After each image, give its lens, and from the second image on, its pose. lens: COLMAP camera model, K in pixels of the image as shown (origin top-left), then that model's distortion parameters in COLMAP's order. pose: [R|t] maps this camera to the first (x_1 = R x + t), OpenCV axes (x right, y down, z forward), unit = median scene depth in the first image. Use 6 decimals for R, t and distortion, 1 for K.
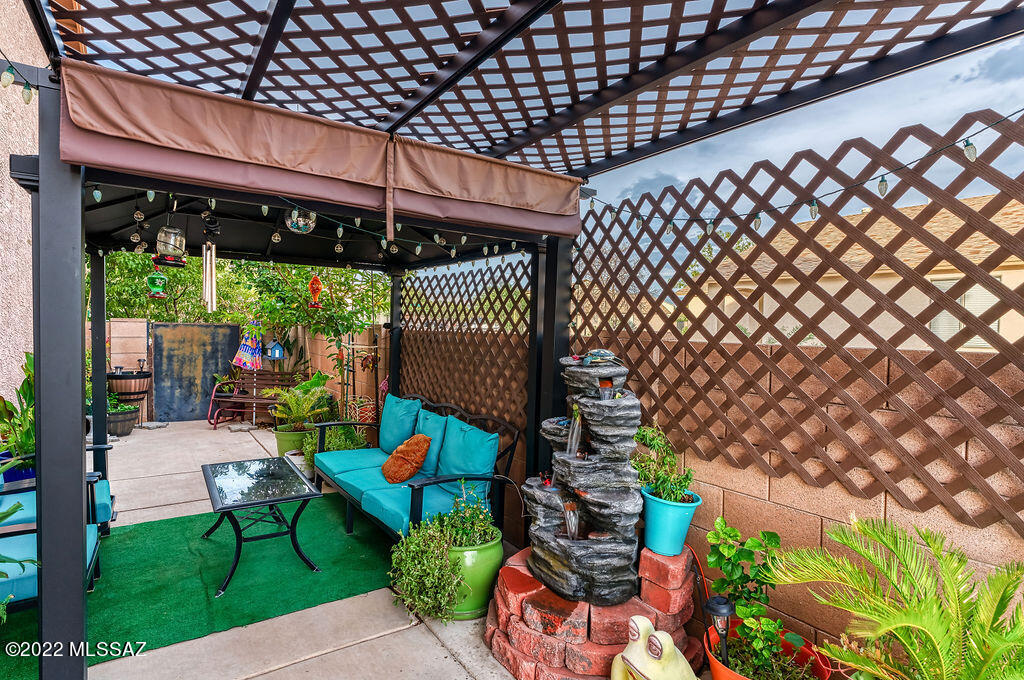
lens RADIAL K [[527.1, 0, 512.0], [0, 527.1, 340.0], [0, 0, 1]] dist [-0.011448, -0.000561]
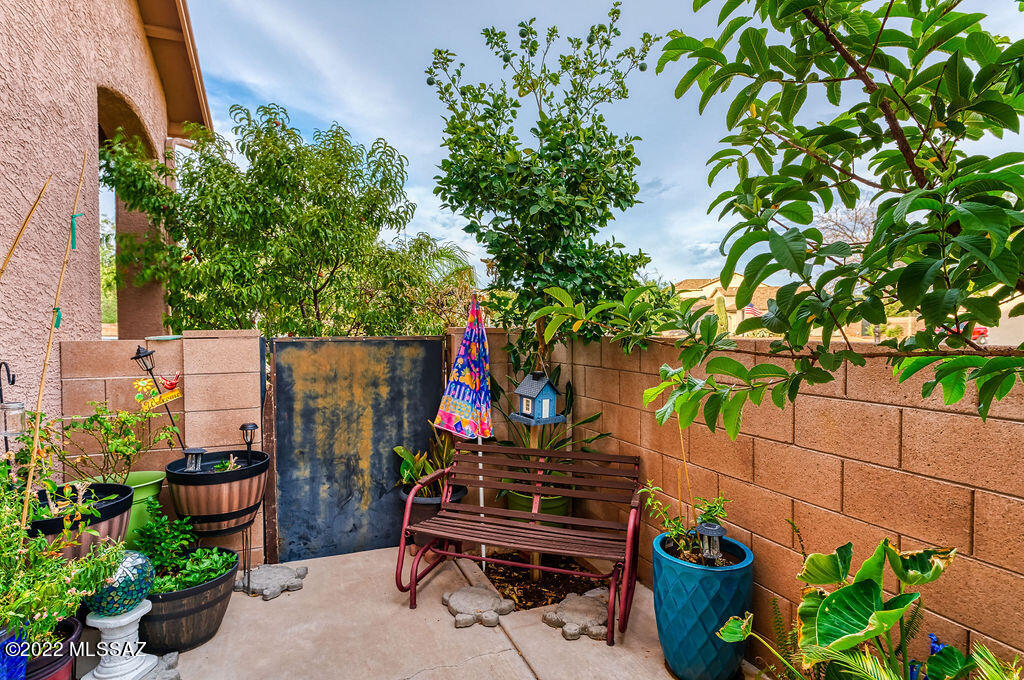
lens RADIAL K [[527.1, 0, 512.0], [0, 527.1, 340.0], [0, 0, 1]] dist [-0.011448, -0.000561]
pose [[0.977874, -0.018896, -0.208341, -0.402373], [0.017317, 0.999806, -0.009398, -0.024626], [0.208478, 0.005582, 0.978011, 0.620075]]
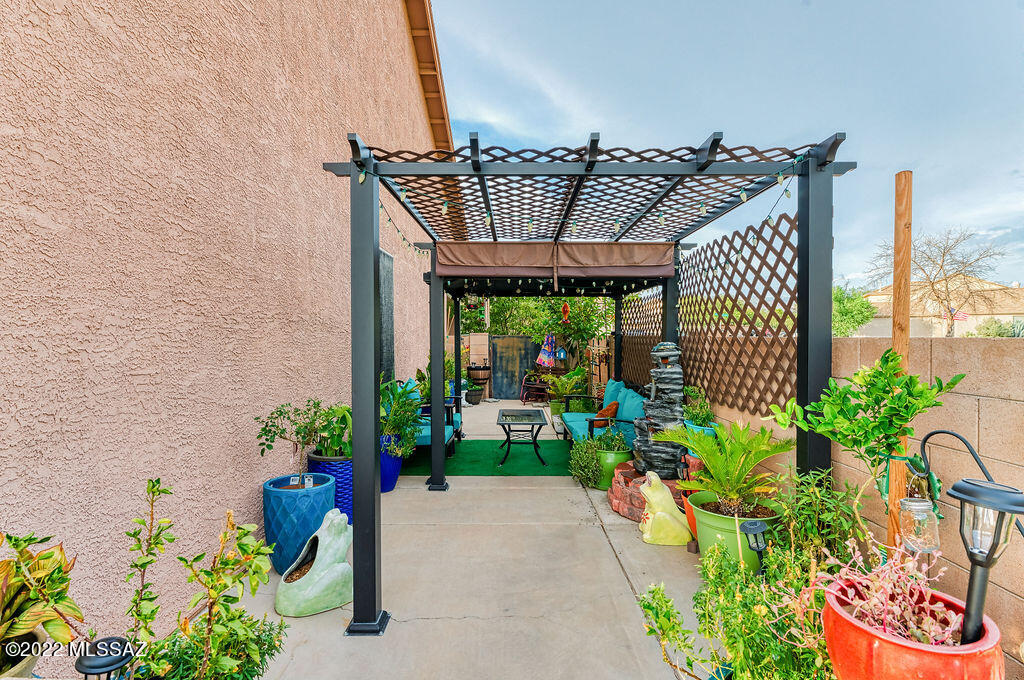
lens RADIAL K [[527.1, 0, 512.0], [0, 527.1, 340.0], [0, 0, 1]] dist [-0.011448, -0.000561]
pose [[0.824152, -0.017143, -0.566109, 0.268463], [0.004871, 0.999719, -0.023182, 0.017734], [0.566348, 0.016348, 0.824004, -0.276827]]
